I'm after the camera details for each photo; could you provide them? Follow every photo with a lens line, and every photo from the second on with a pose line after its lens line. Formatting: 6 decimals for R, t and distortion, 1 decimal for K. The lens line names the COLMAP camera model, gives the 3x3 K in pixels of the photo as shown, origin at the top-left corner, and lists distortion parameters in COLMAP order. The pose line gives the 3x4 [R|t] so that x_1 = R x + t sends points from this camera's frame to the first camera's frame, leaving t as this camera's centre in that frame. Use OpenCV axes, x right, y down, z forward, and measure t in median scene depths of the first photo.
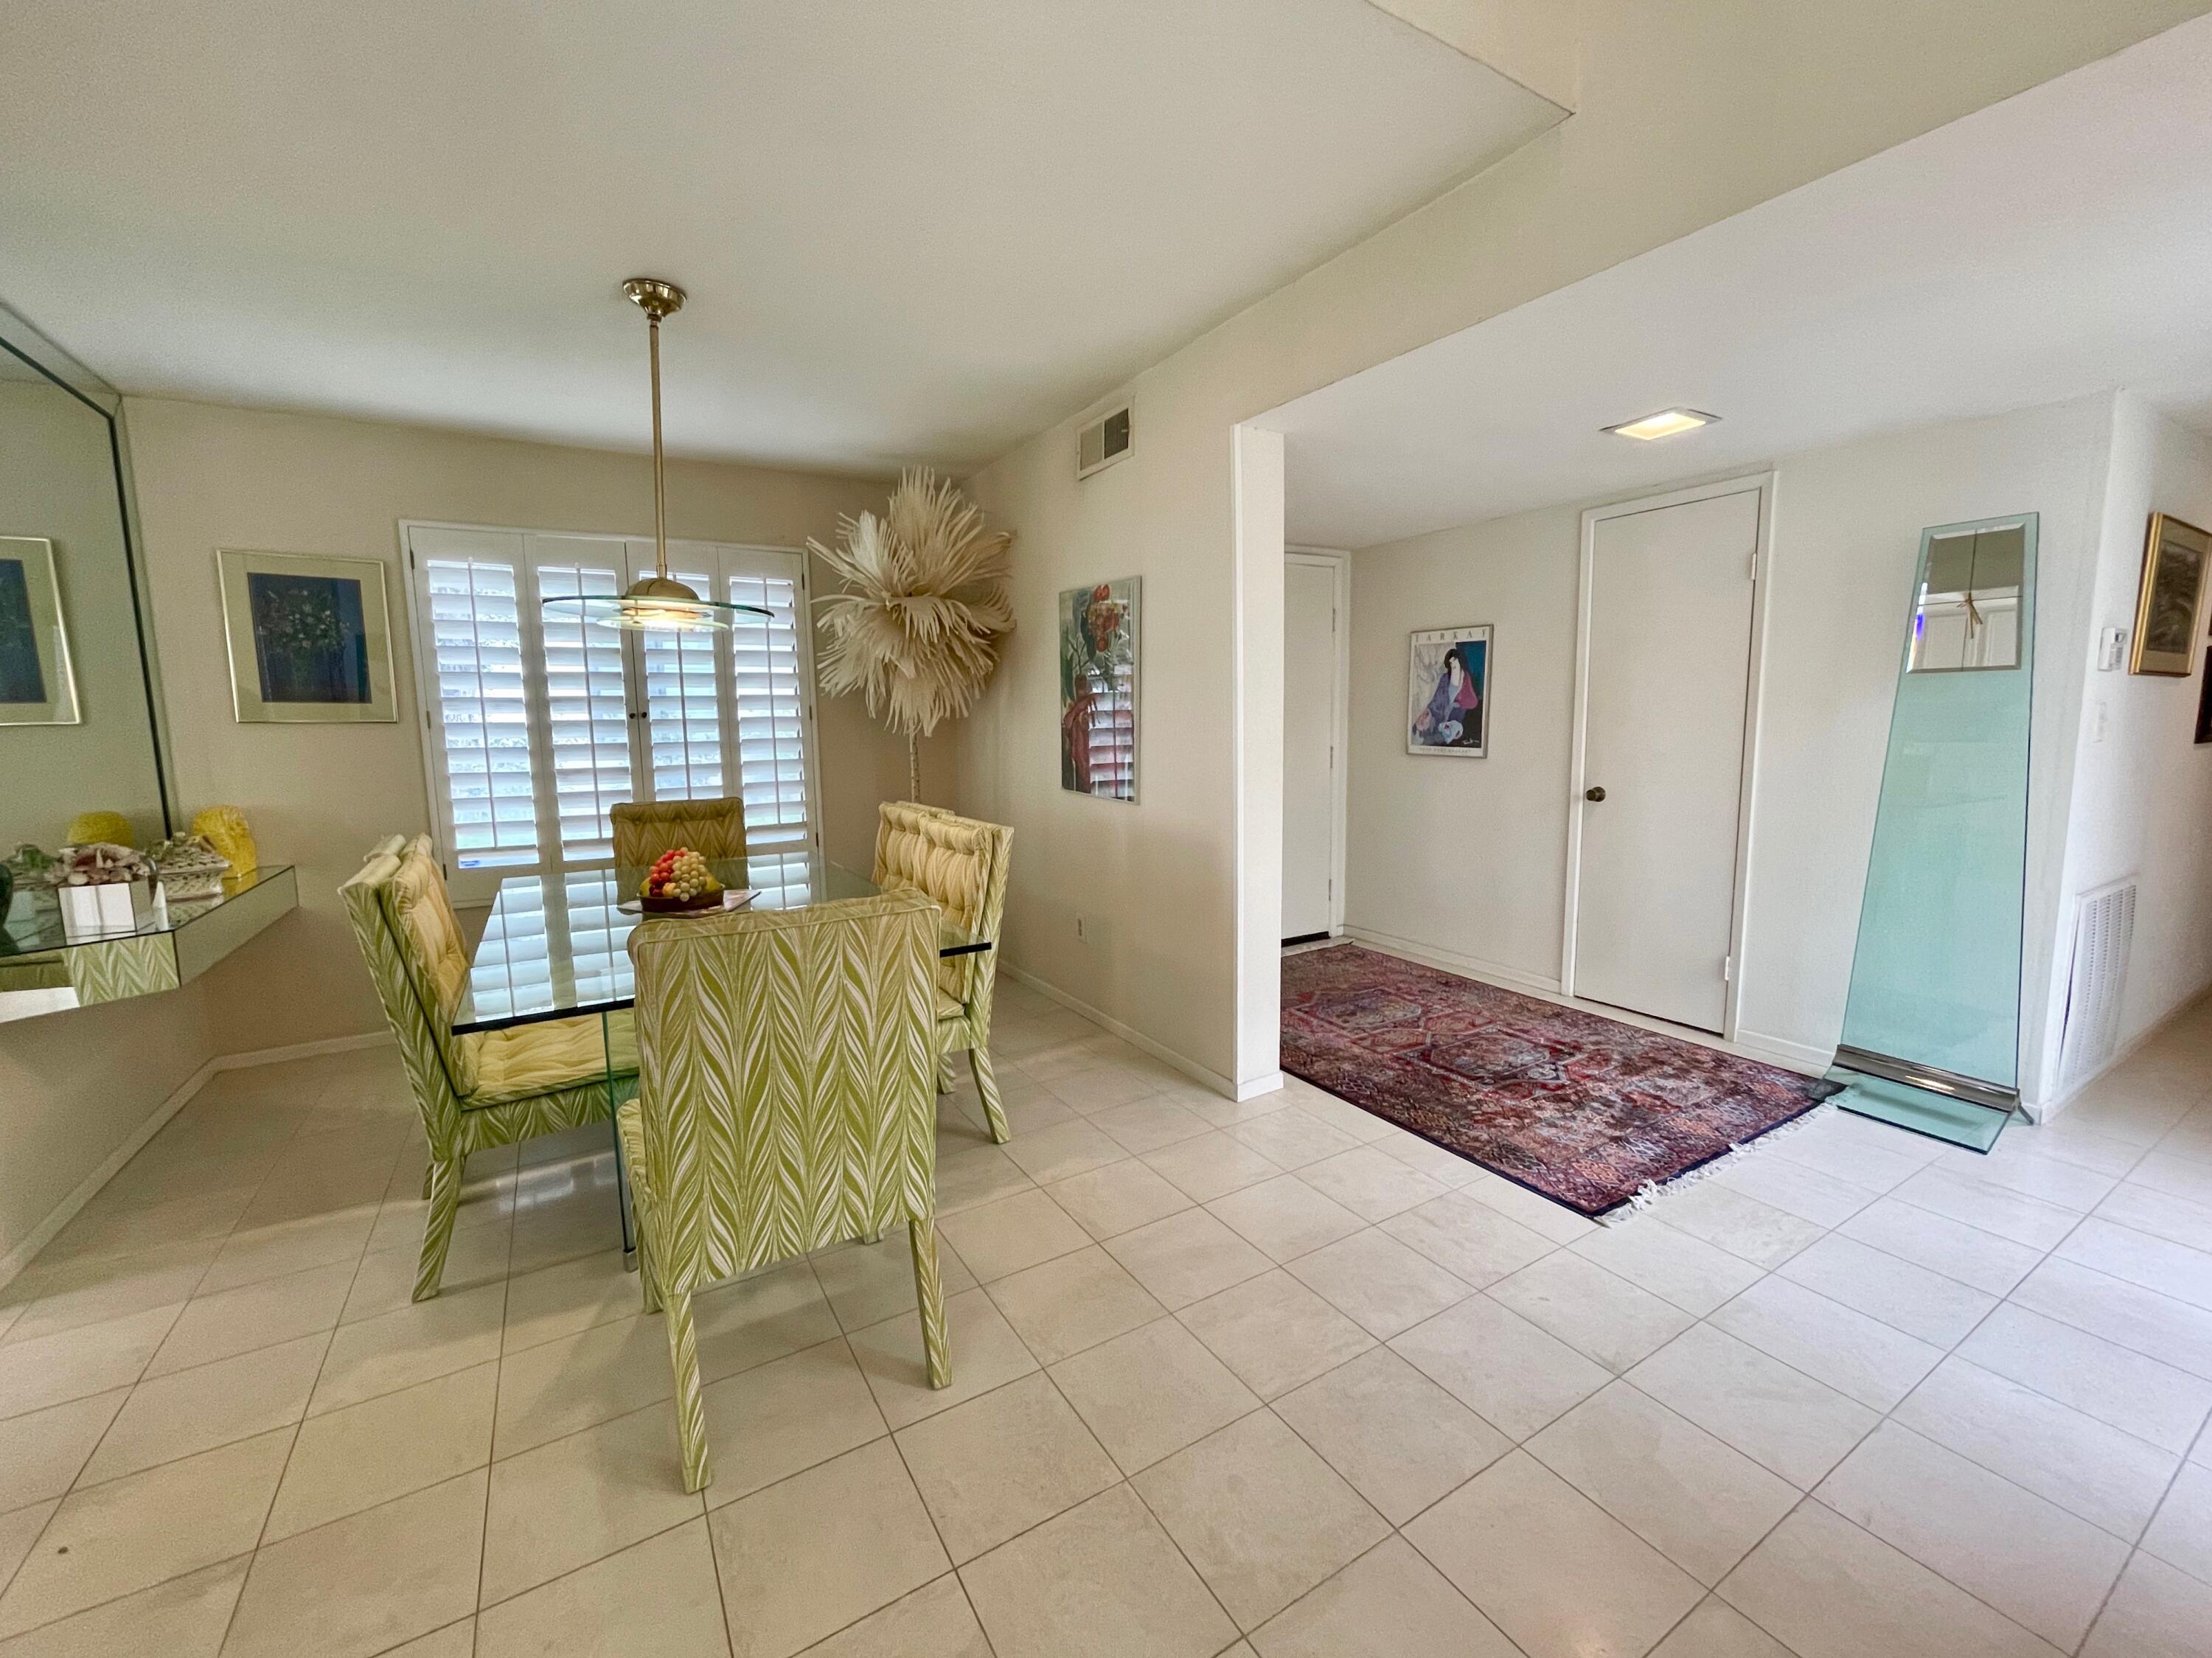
lens RADIAL K [[905.7, 0, 1117.0], [0, 905.7, 825.7], [0, 0, 1]] dist [-0.001192, 0.003518]
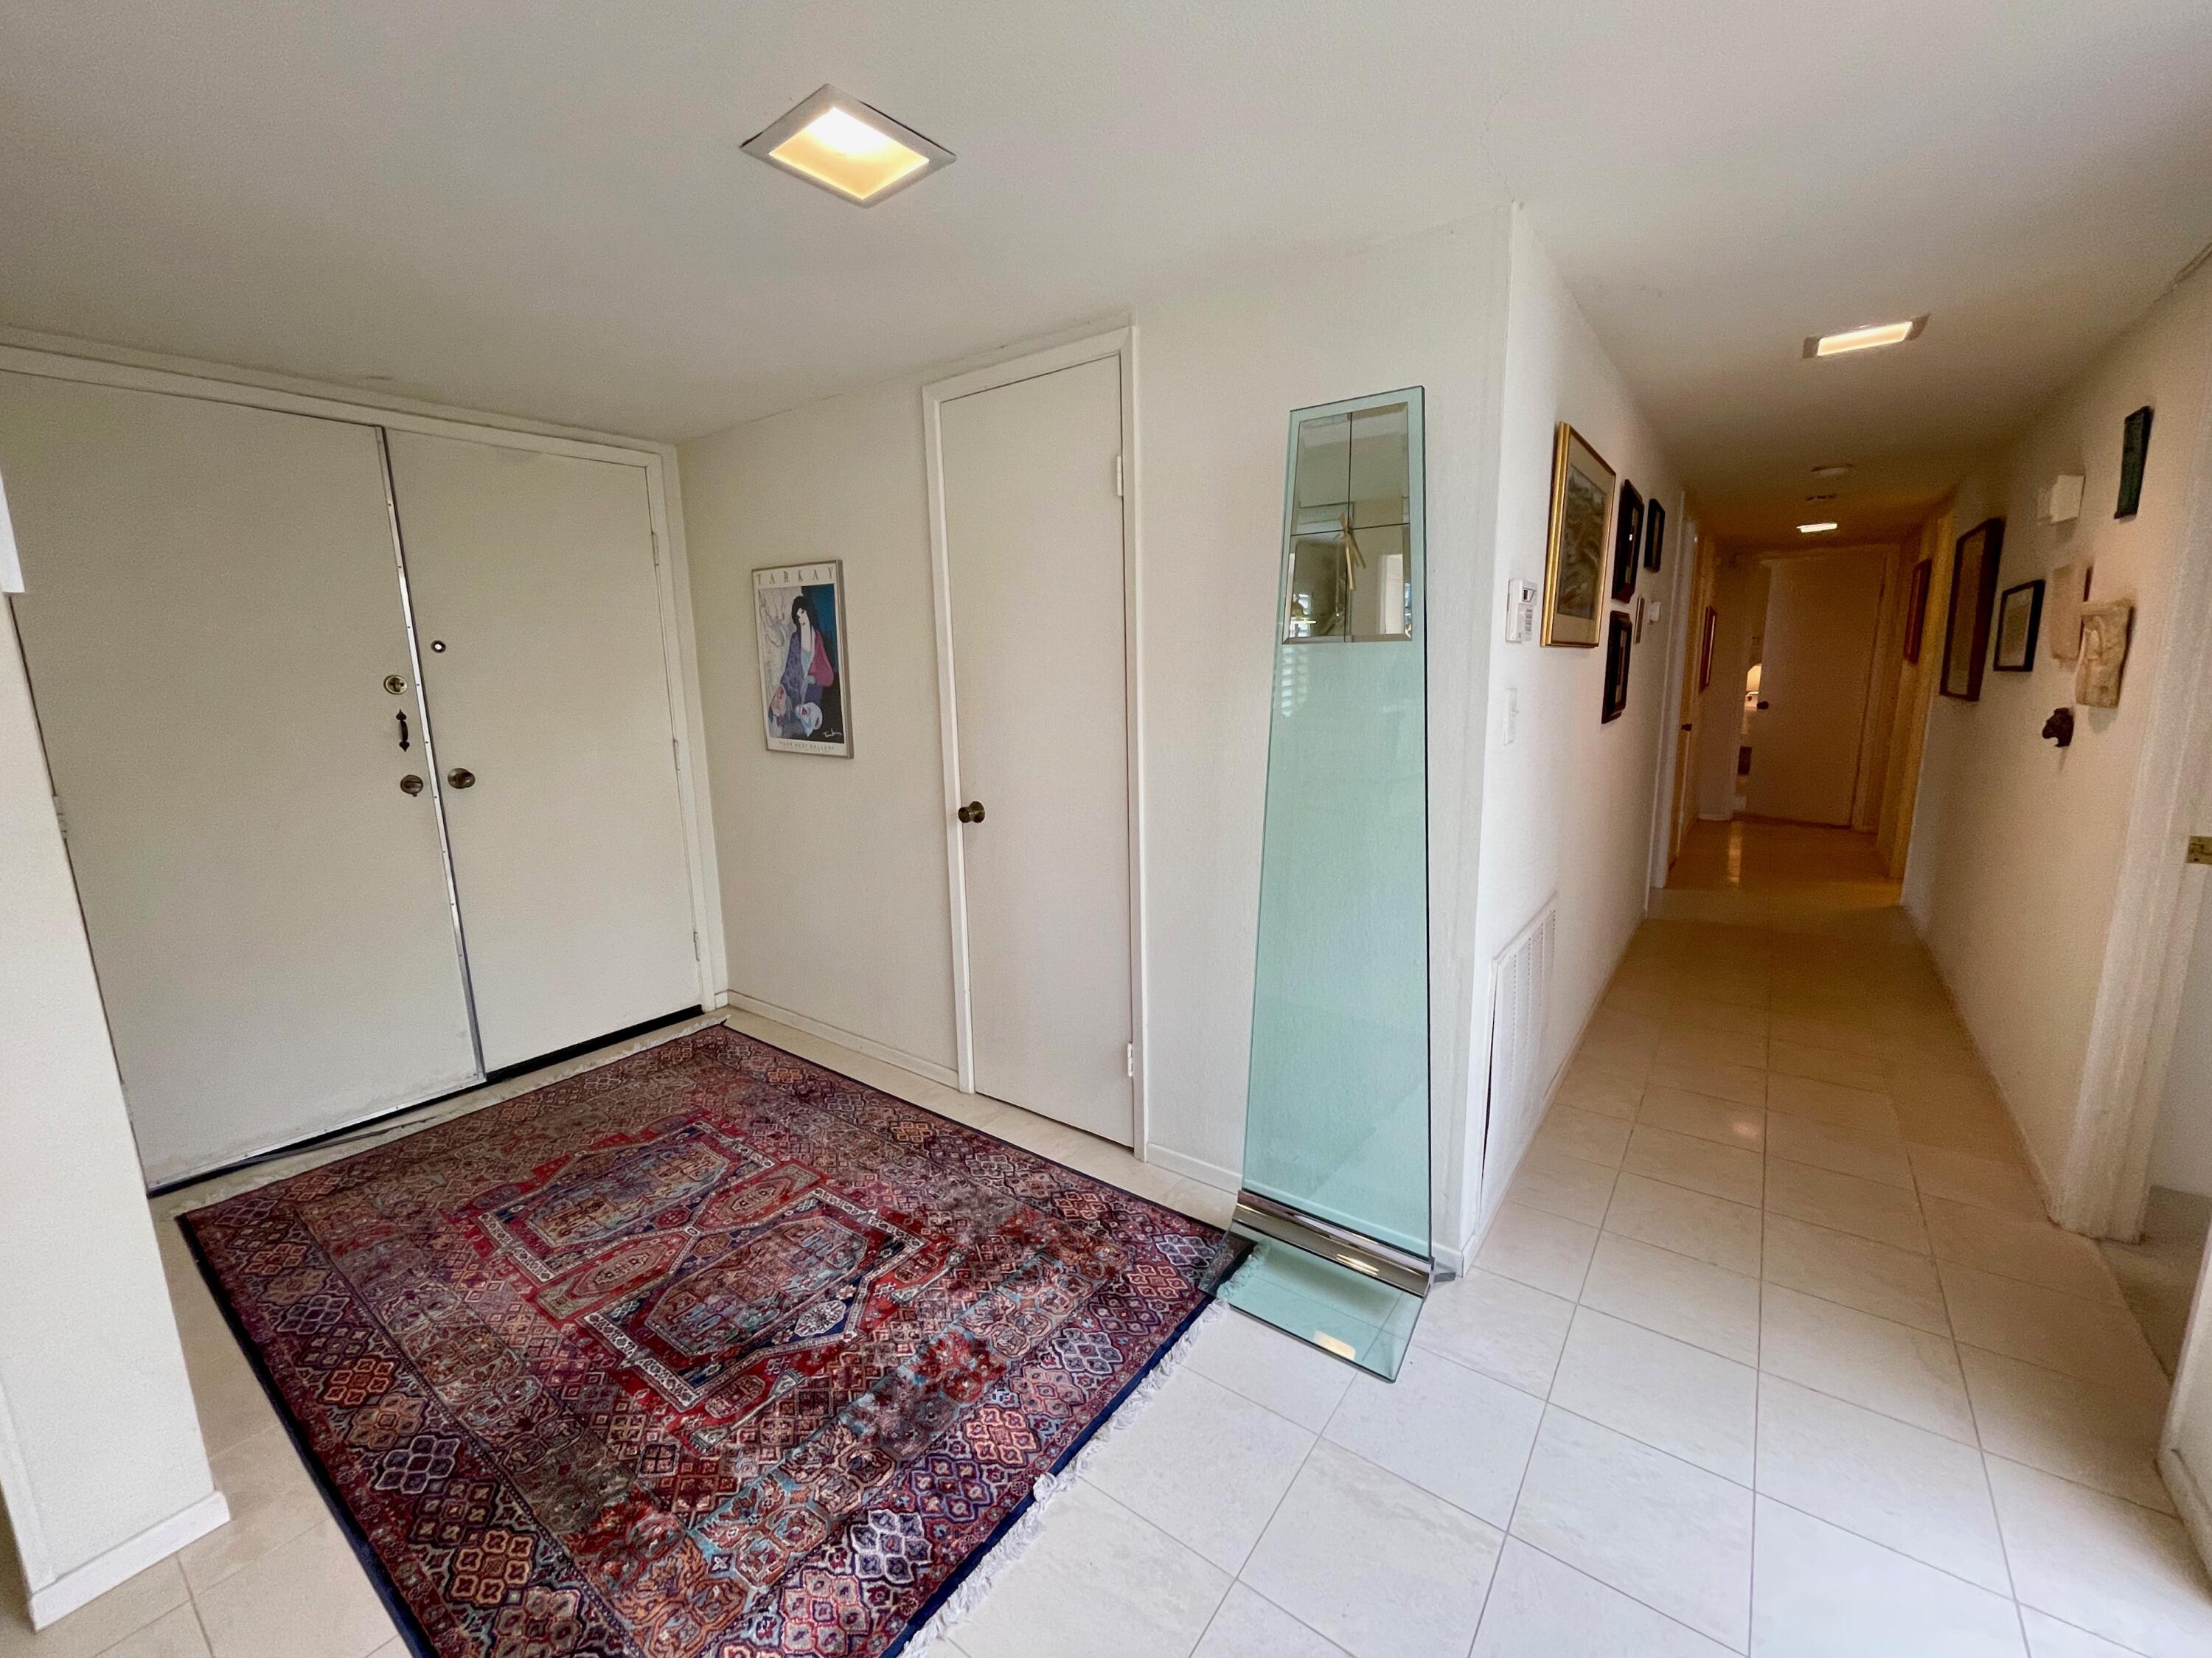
lens RADIAL K [[906.6, 0, 1106.0], [0, 906.6, 829.0], [0, 0, 1]] dist [0.000770, 0.000128]
pose [[0.926547, -0.071863, 0.369251, 0.408732], [0.052402, 0.996670, 0.062481, -0.066983], [-0.372512, -0.038542, 0.927227, 0.360328]]
